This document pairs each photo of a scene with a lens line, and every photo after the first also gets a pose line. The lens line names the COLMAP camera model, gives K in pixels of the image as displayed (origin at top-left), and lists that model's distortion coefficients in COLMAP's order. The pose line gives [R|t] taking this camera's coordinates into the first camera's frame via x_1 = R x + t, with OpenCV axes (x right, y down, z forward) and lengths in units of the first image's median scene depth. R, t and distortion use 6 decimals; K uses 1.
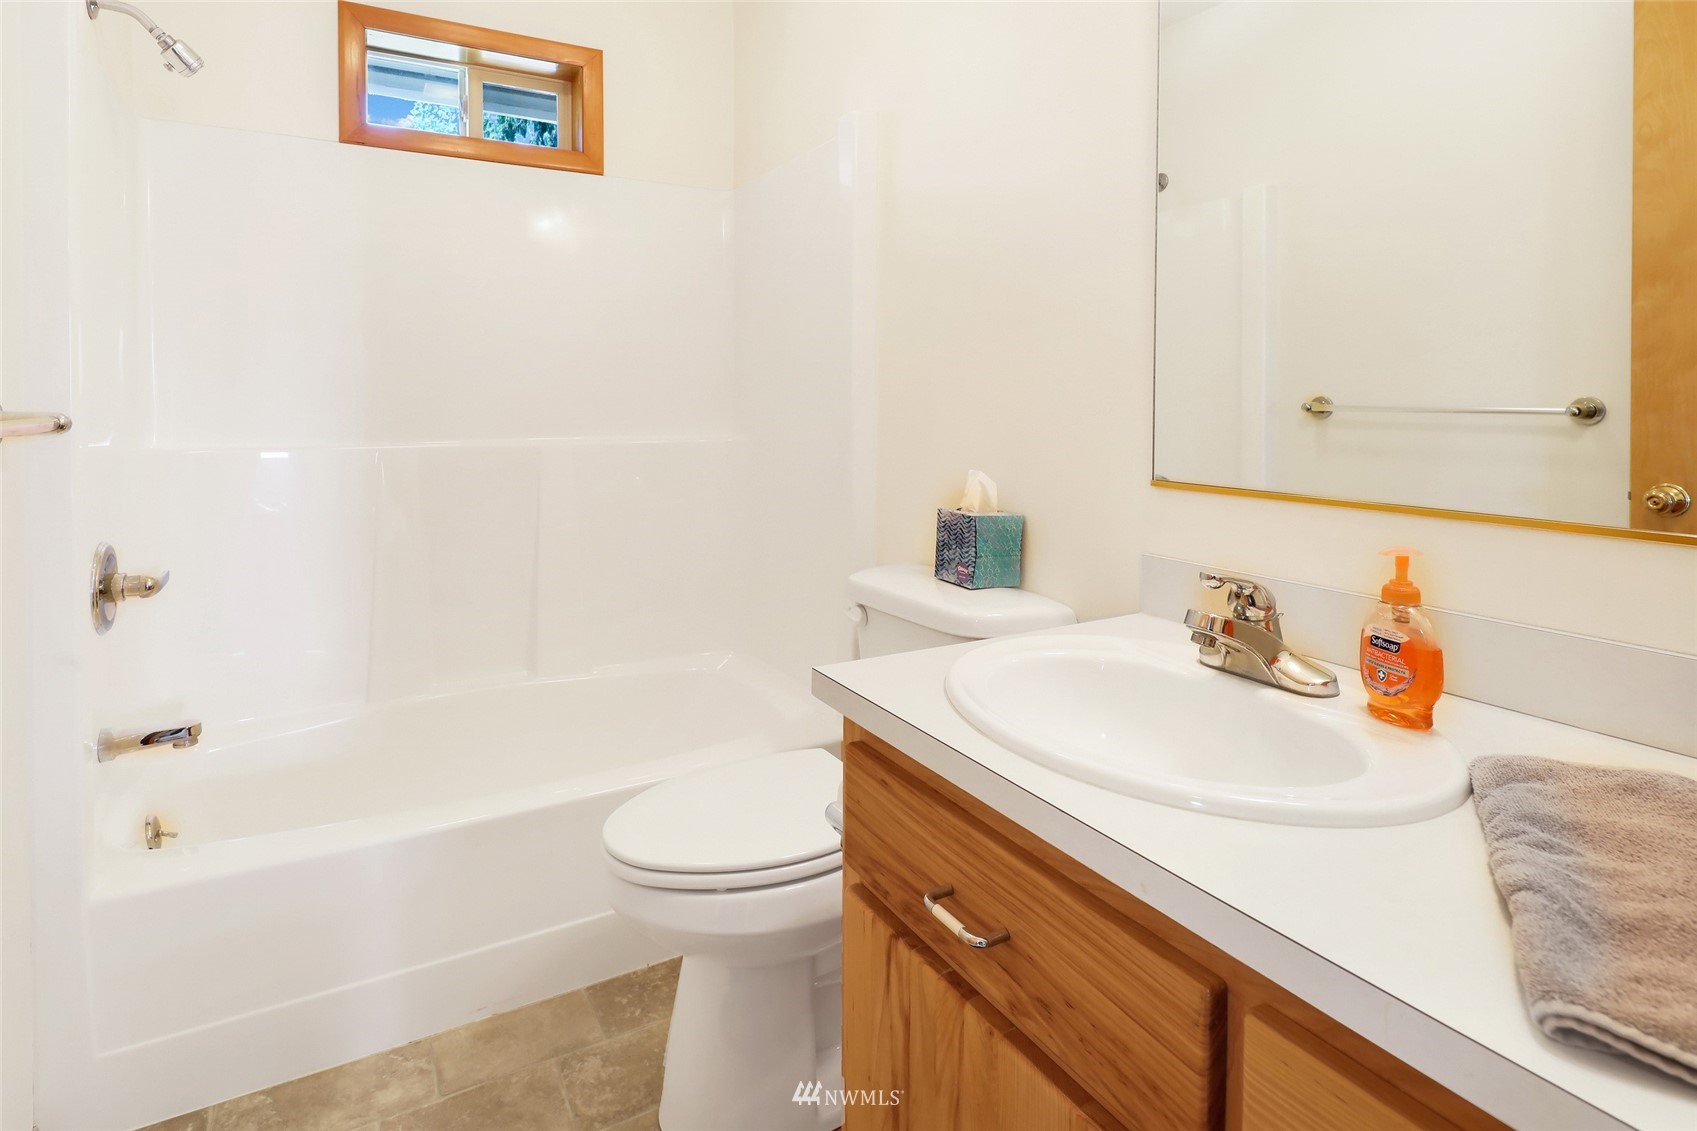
lens RADIAL K [[869.4, 0, 845.0], [0, 869.4, 497.8], [0, 0, 1]] dist [0.001506, 0.000534]
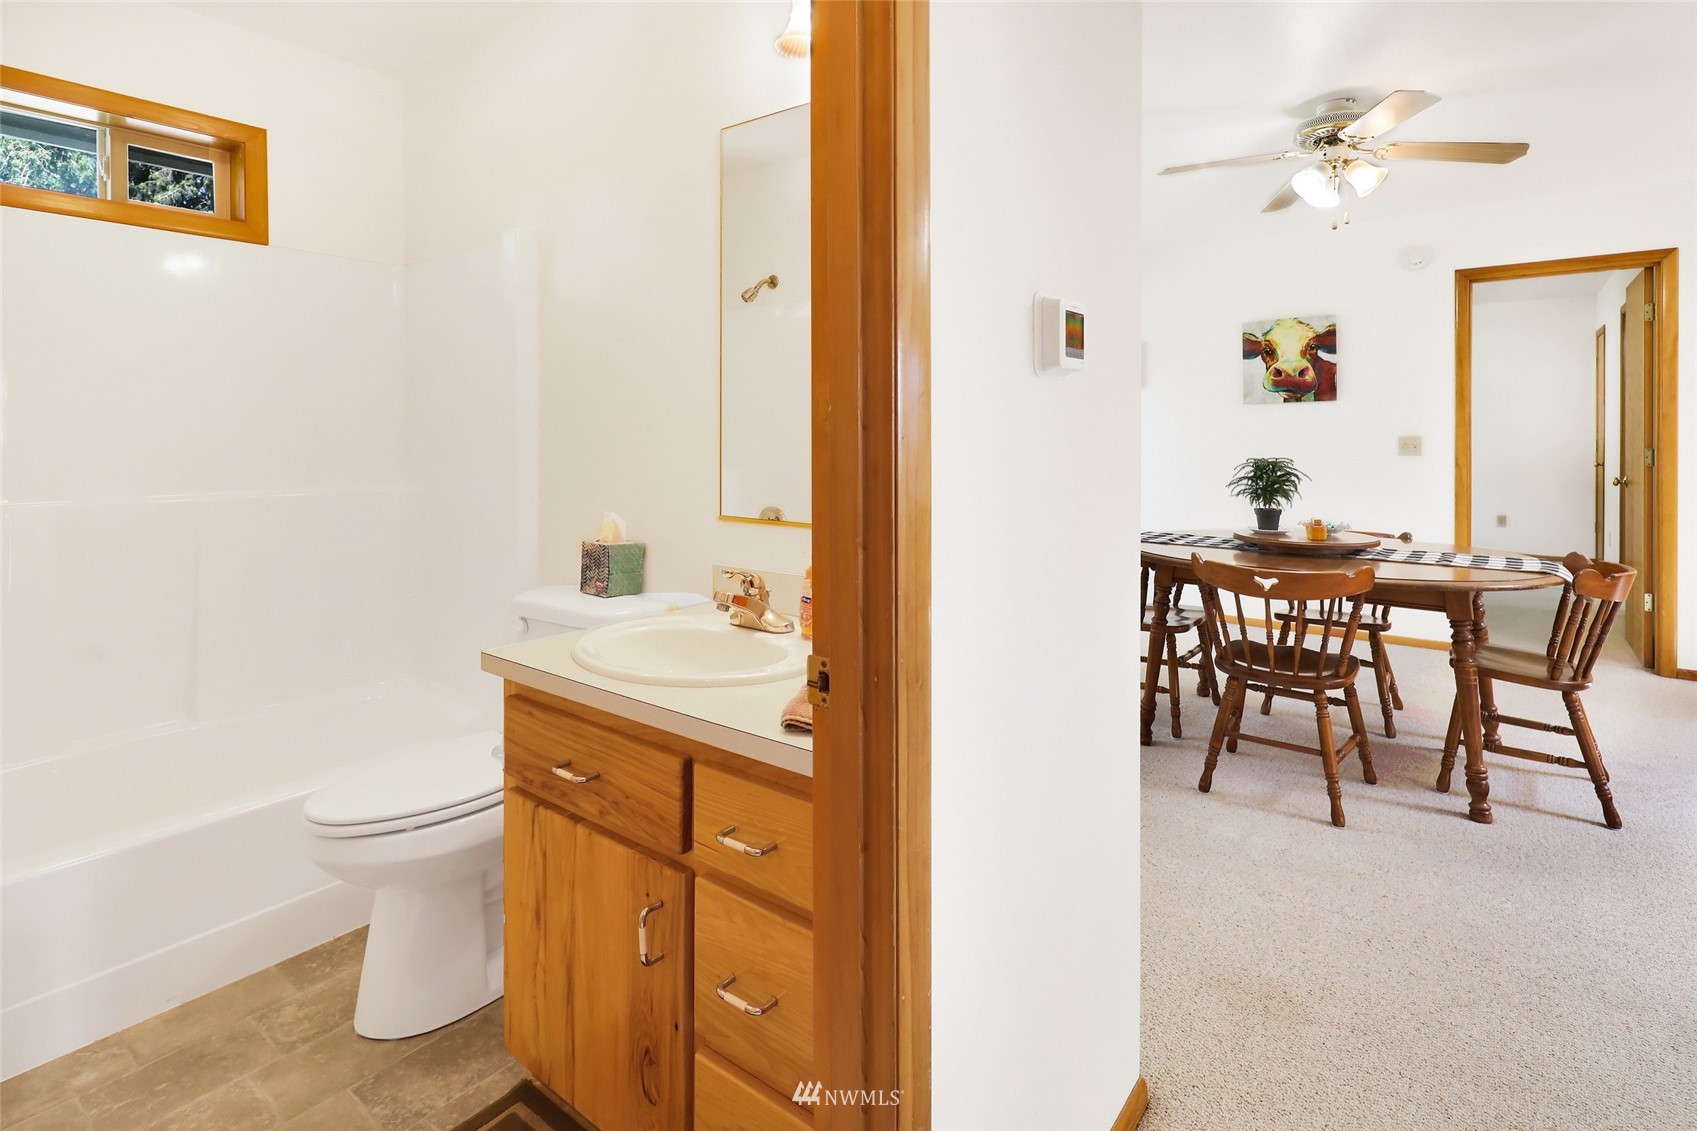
lens RADIAL K [[832.3, 0, 850.3], [0, 832.3, 439.2], [0, 0, 1]] dist [0.005398, -0.000892]
pose [[0.929922, -0.010620, 0.367602, 0.024526], [0.048775, 0.994314, -0.094662, -0.003598], [-0.364507, 0.105958, 0.925153, -0.505480]]
